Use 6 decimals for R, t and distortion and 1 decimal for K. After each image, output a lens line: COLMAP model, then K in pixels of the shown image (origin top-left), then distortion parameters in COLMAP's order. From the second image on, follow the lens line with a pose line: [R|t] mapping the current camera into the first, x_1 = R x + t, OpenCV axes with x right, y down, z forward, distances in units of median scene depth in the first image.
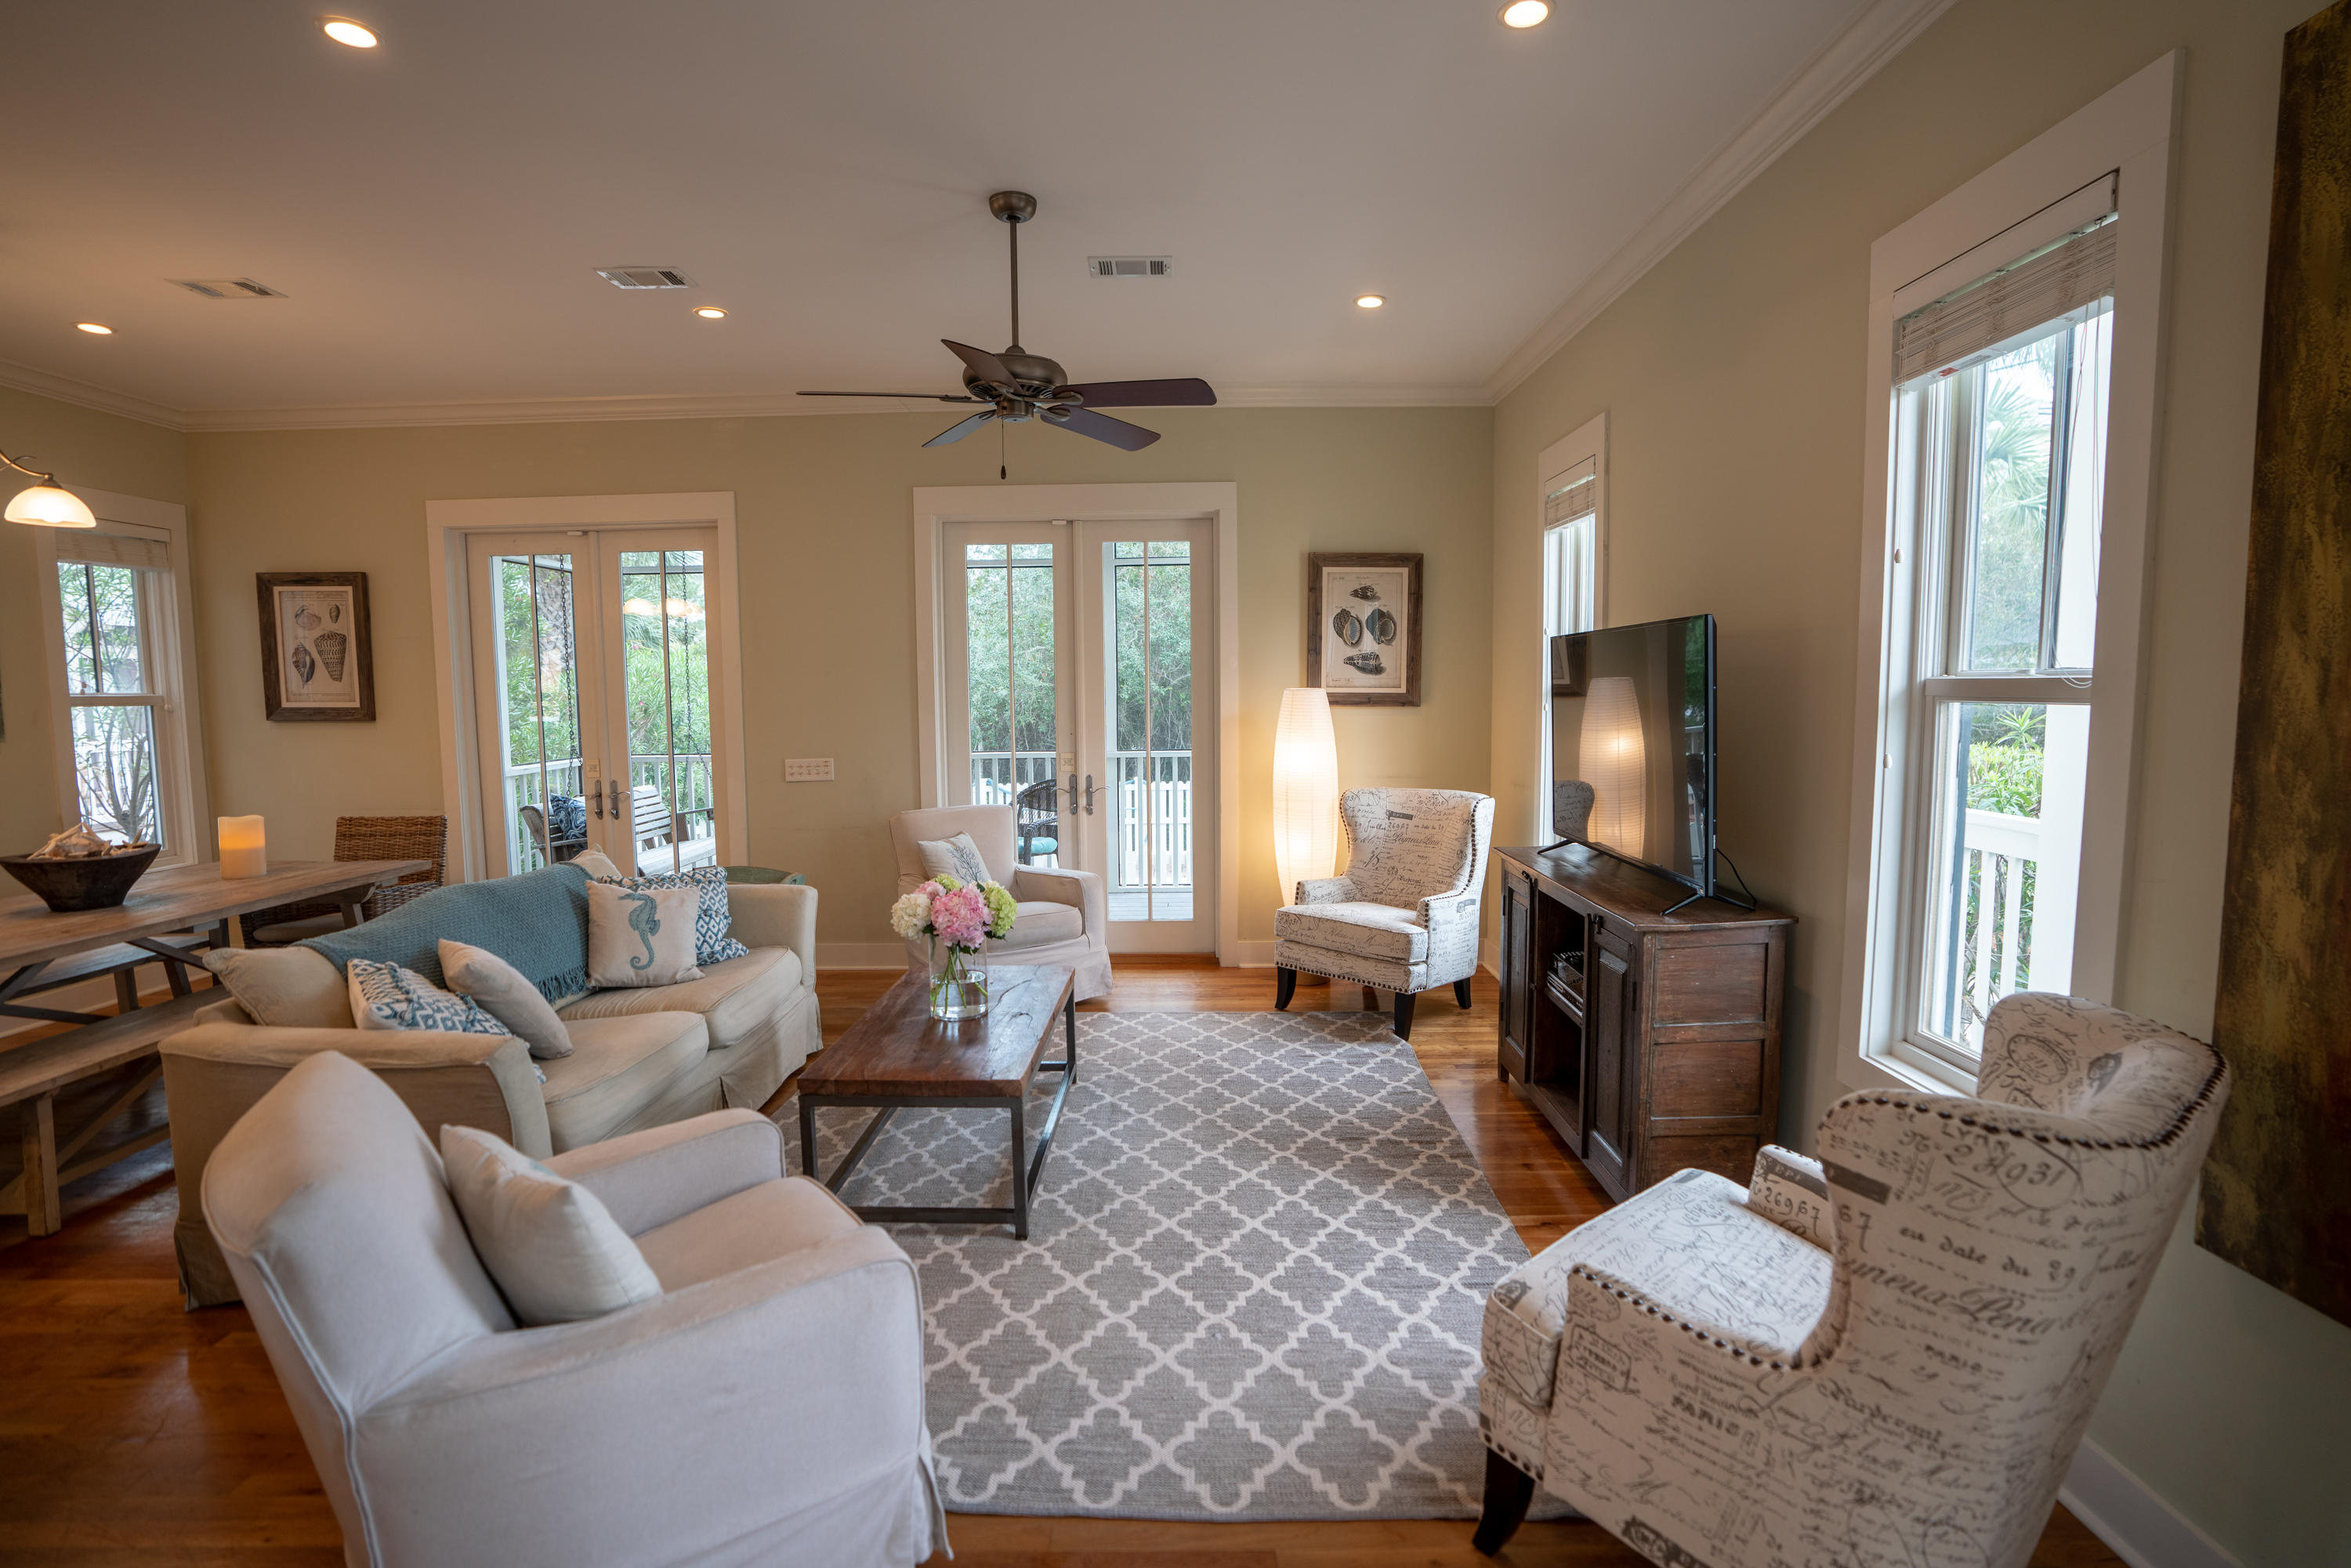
lens RADIAL K [[1090.3, 0, 1179.0], [0, 1090.3, 781.6], [0, 0, 1]] dist [-0.071372, 0.029805]
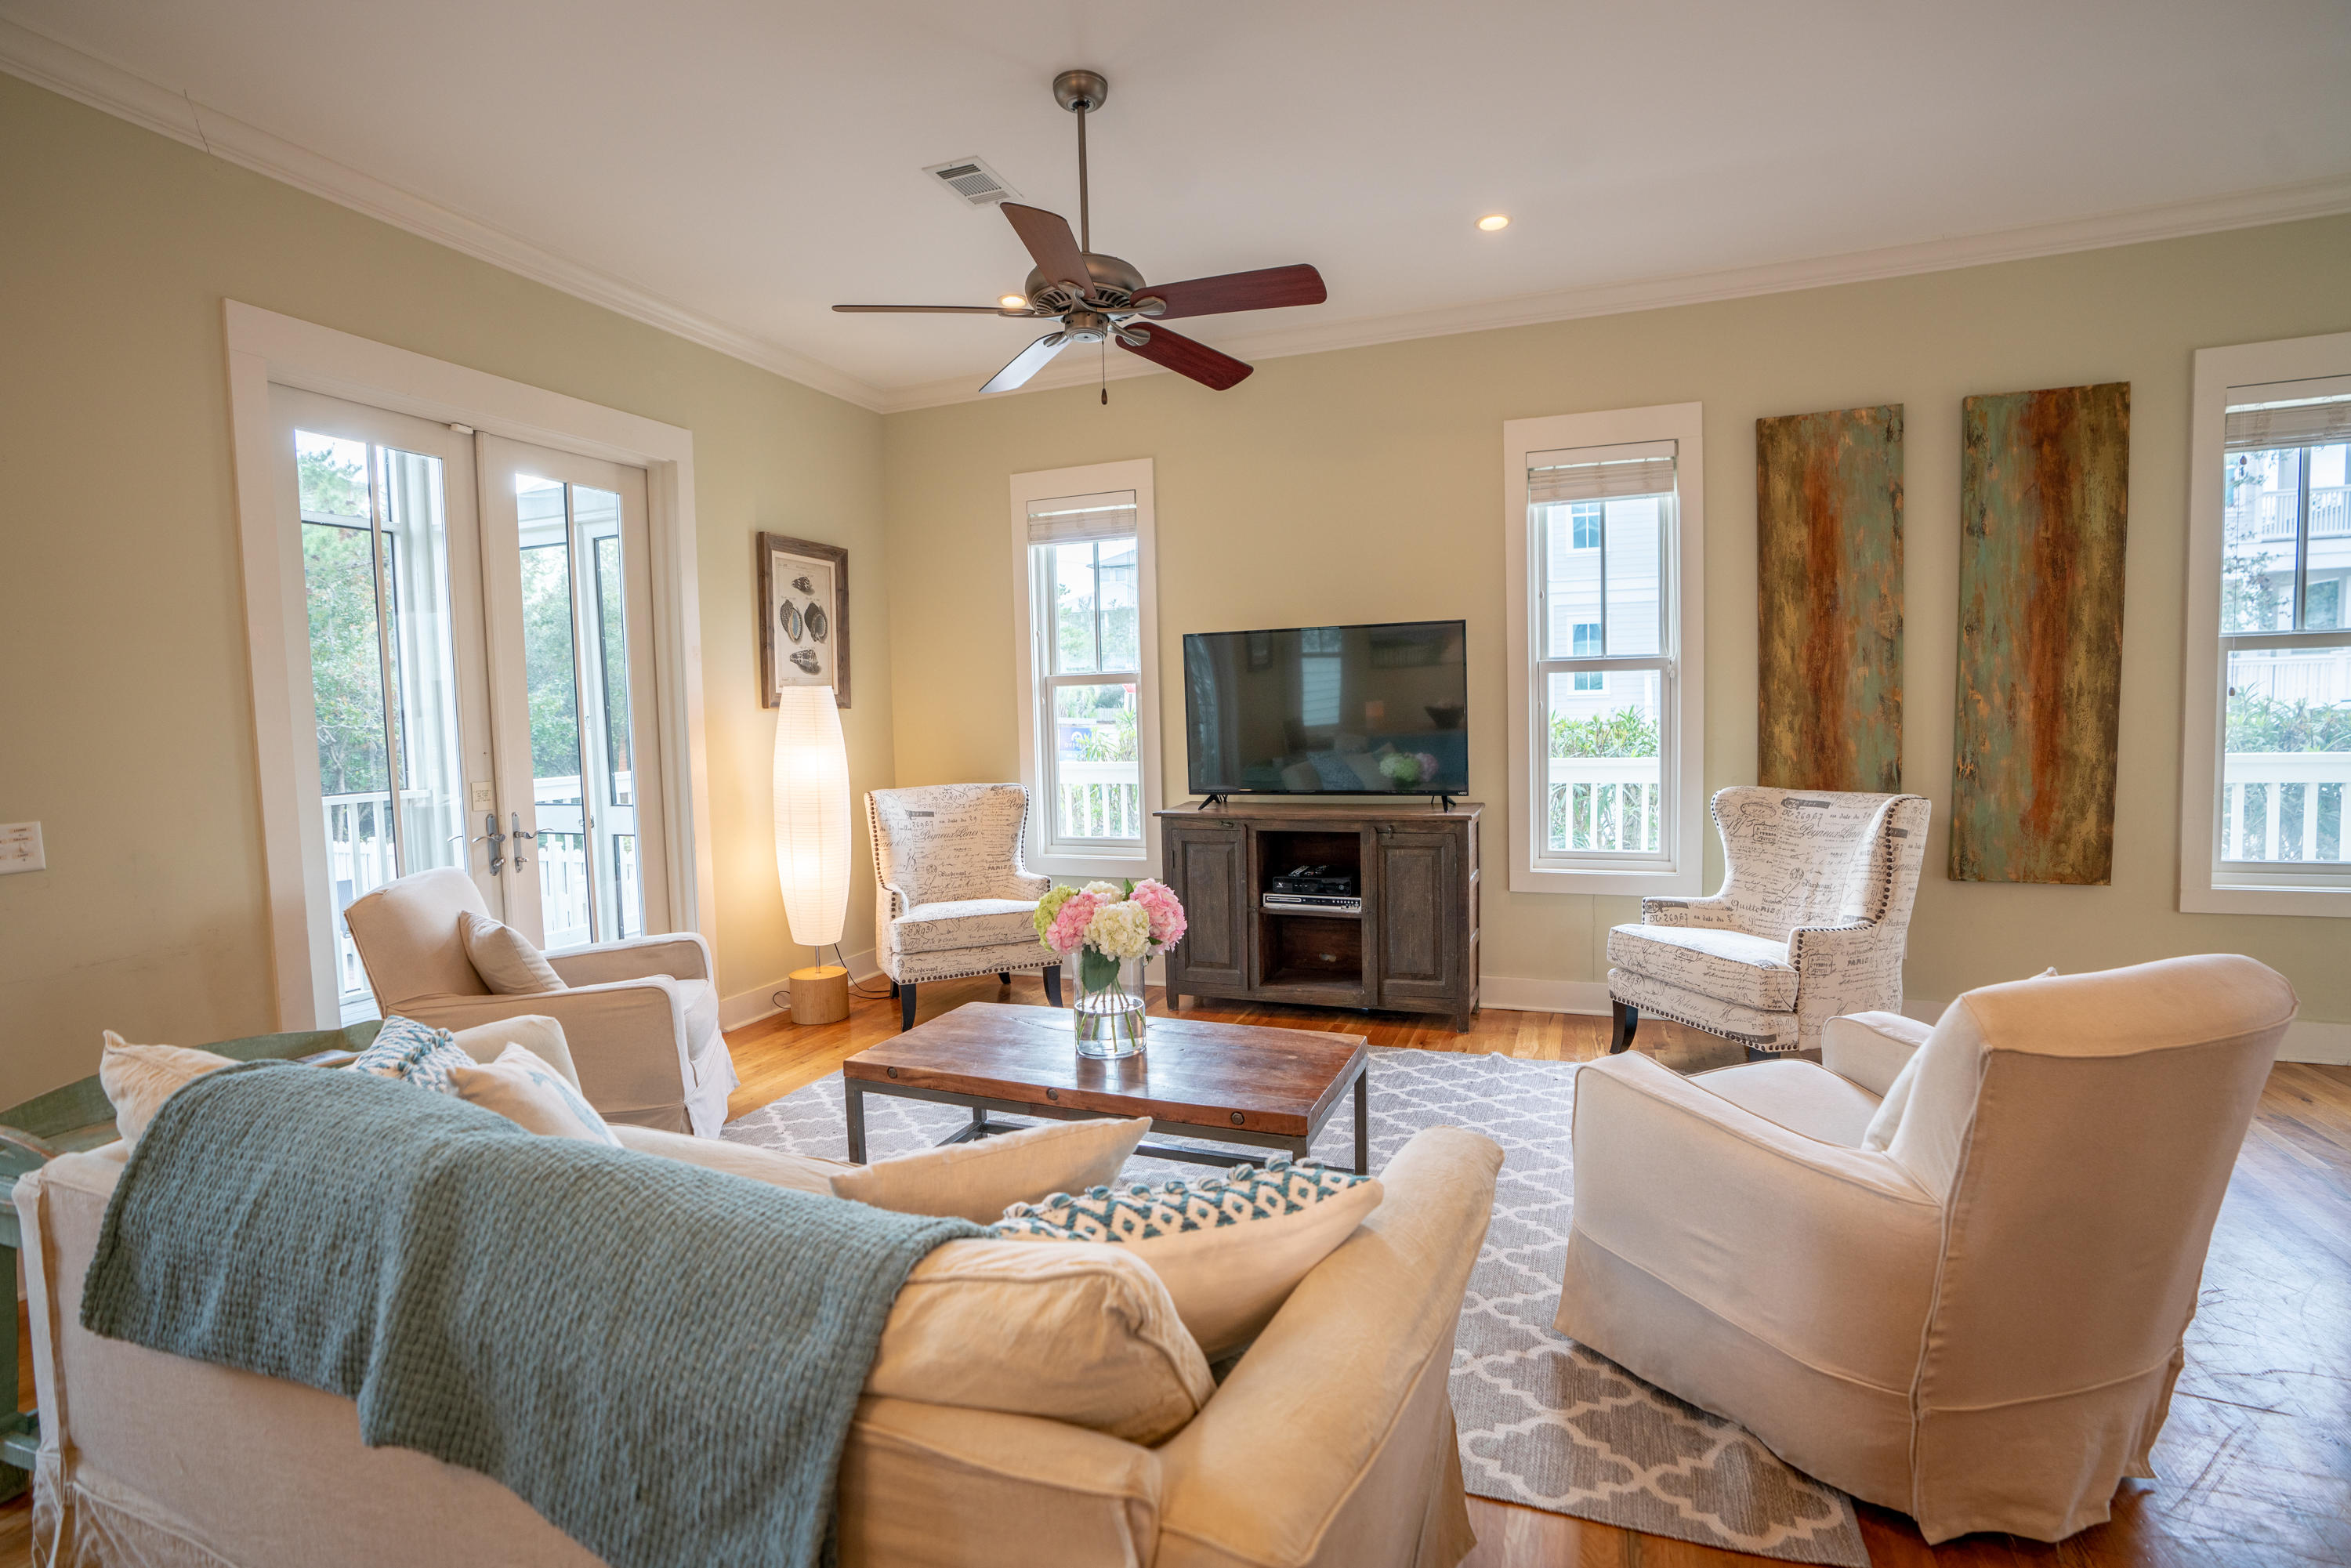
lens RADIAL K [[1090.3, 0, 1179.0], [0, 1090.3, 781.6], [0, 0, 1]] dist [-0.071372, 0.029805]
pose [[0.358719, -0.060422, 0.931488, -0.894108], [0.102767, 0.994393, 0.024926, 0.001042], [-0.927771, 0.086785, 0.362917, 0.620763]]
